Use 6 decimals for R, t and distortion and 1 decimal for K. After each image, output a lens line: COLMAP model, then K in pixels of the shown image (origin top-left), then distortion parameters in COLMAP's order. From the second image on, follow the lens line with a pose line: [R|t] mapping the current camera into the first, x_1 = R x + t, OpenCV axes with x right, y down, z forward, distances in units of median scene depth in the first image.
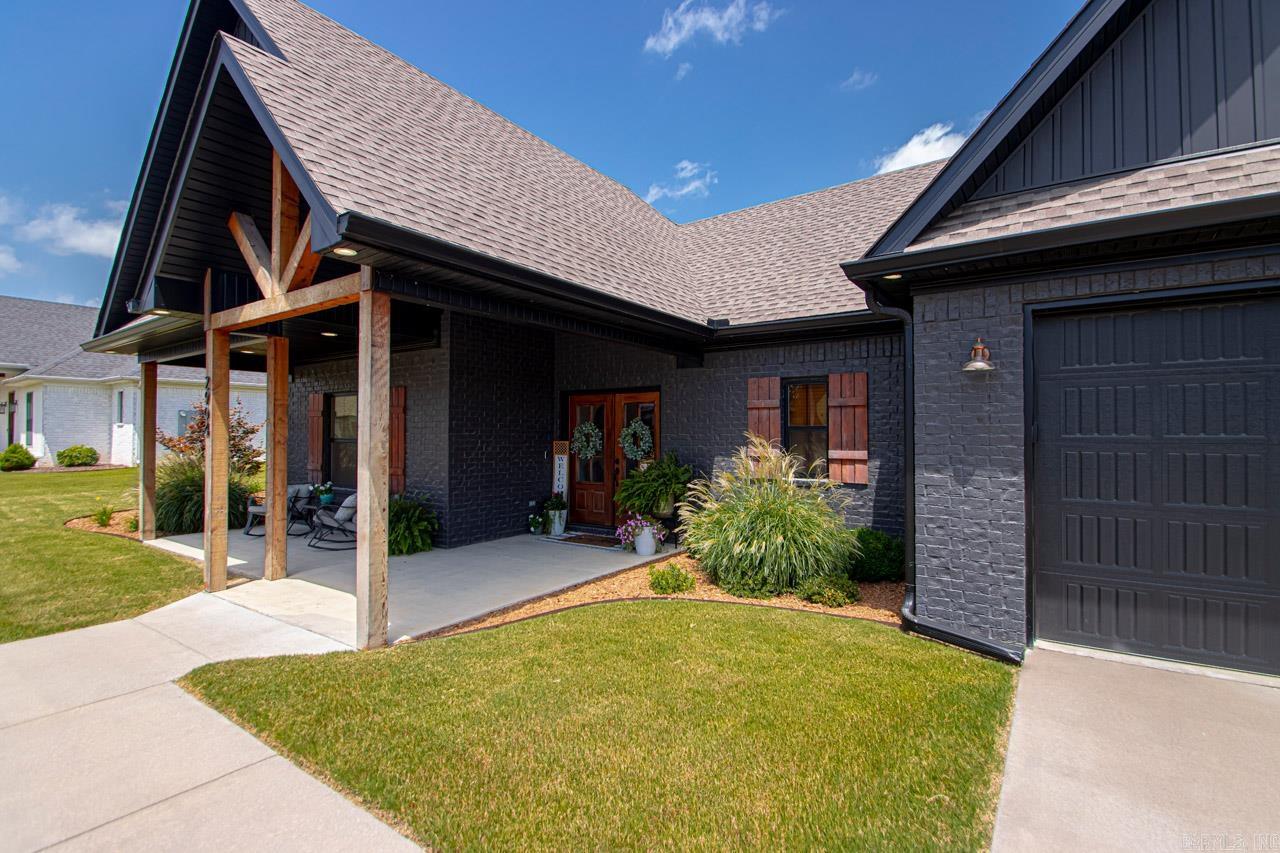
lens RADIAL K [[605.9, 0, 653.0], [0, 605.9, 425.9], [0, 0, 1]] dist [0.033242, -0.022458]
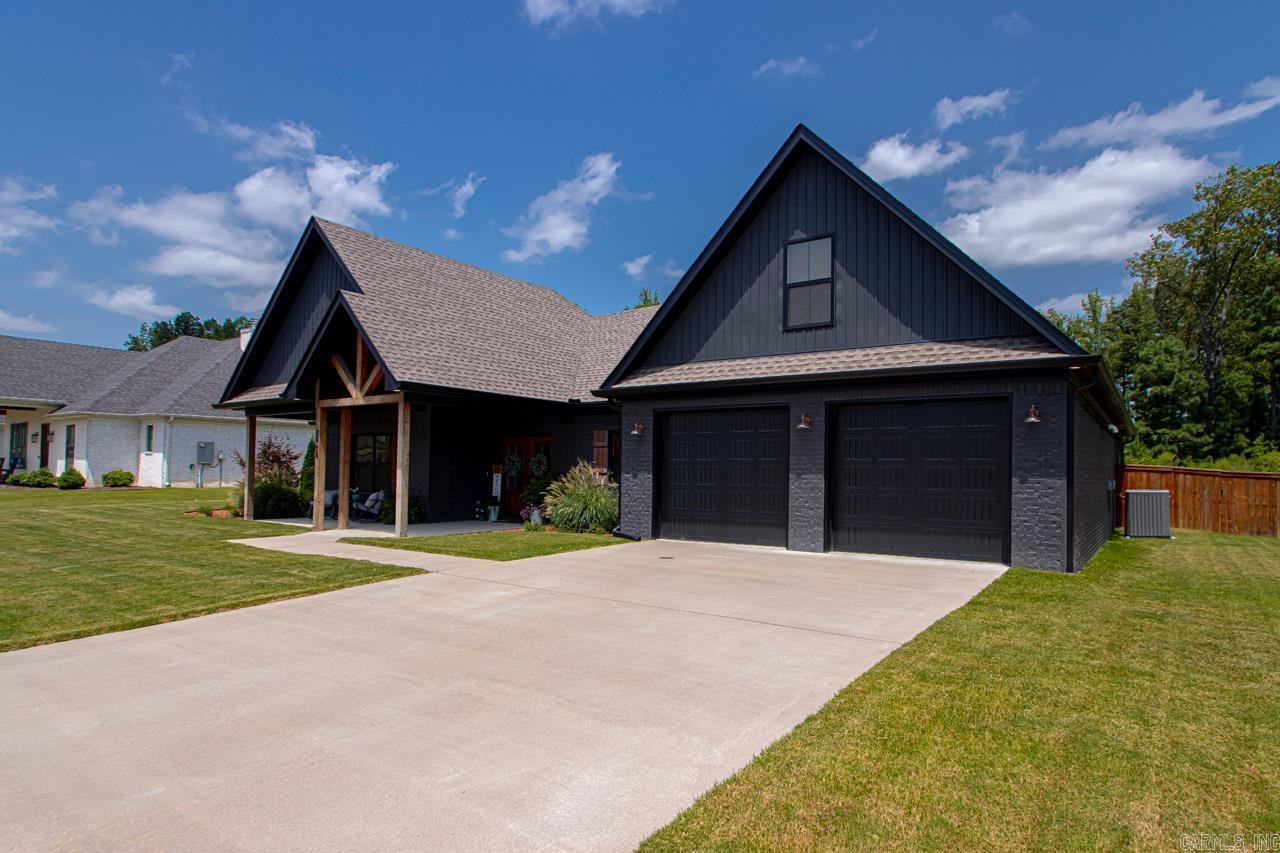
lens RADIAL K [[693.5, 0, 649.5], [0, 693.5, 448.0], [0, 0, 1]] dist [0.047546, -0.000158]
pose [[0.999928, 0.010453, -0.005834, 0.349672], [-0.010564, 0.999755, -0.019443, 0.014570], [0.005629, 0.019504, 0.999794, -1.134265]]
